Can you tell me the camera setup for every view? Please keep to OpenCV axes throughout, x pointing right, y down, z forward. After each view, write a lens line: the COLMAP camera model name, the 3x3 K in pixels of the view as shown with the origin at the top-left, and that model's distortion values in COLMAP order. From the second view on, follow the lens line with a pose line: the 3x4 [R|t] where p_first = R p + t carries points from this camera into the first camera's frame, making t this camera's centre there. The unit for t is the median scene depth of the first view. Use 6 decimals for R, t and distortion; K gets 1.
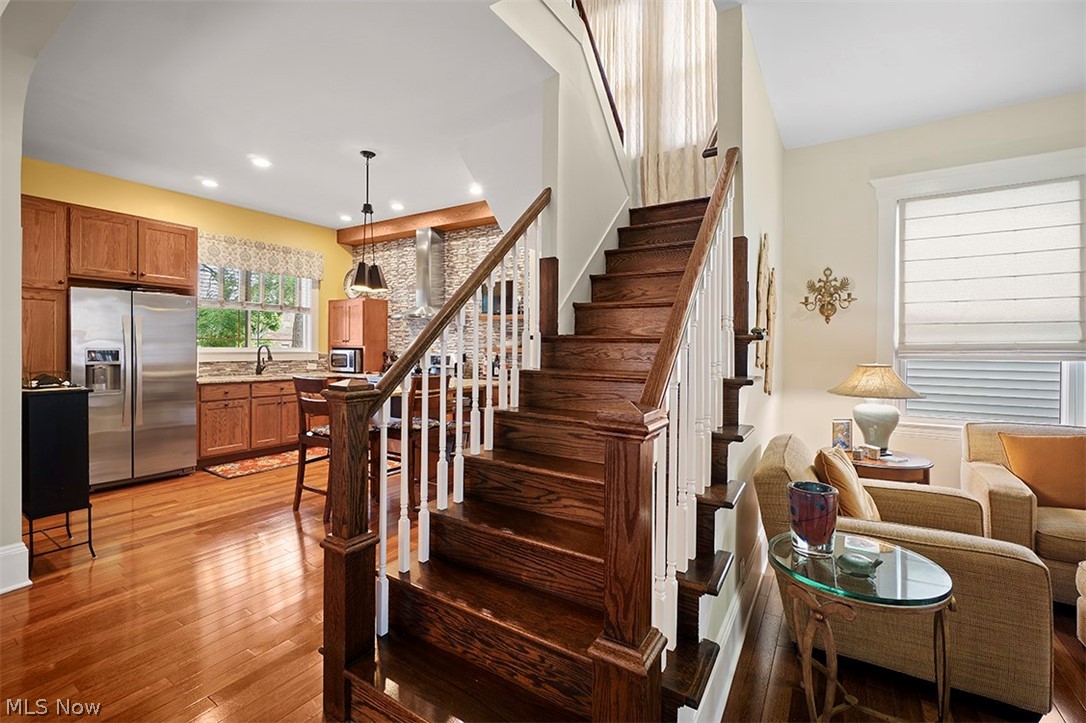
lens RADIAL K [[465.9, 0, 530.3], [0, 465.9, 350.0], [0, 0, 1]] dist [-0.002715, -0.000390]
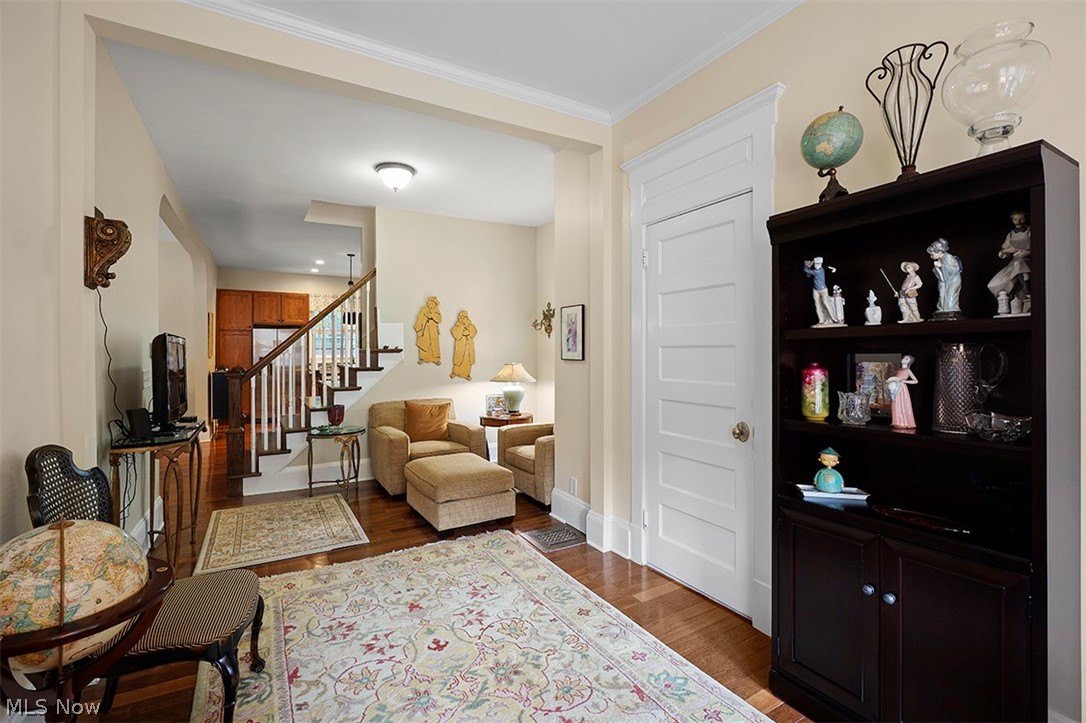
lens RADIAL K [[465.9, 0, 530.3], [0, 465.9, 350.0], [0, 0, 1]] dist [-0.002715, -0.000390]
pose [[0.896416, -0.010912, -0.443078, 1.110489], [0.005273, 0.999889, -0.013957, 0.004446], [0.443181, 0.010174, 0.896374, -0.382140]]
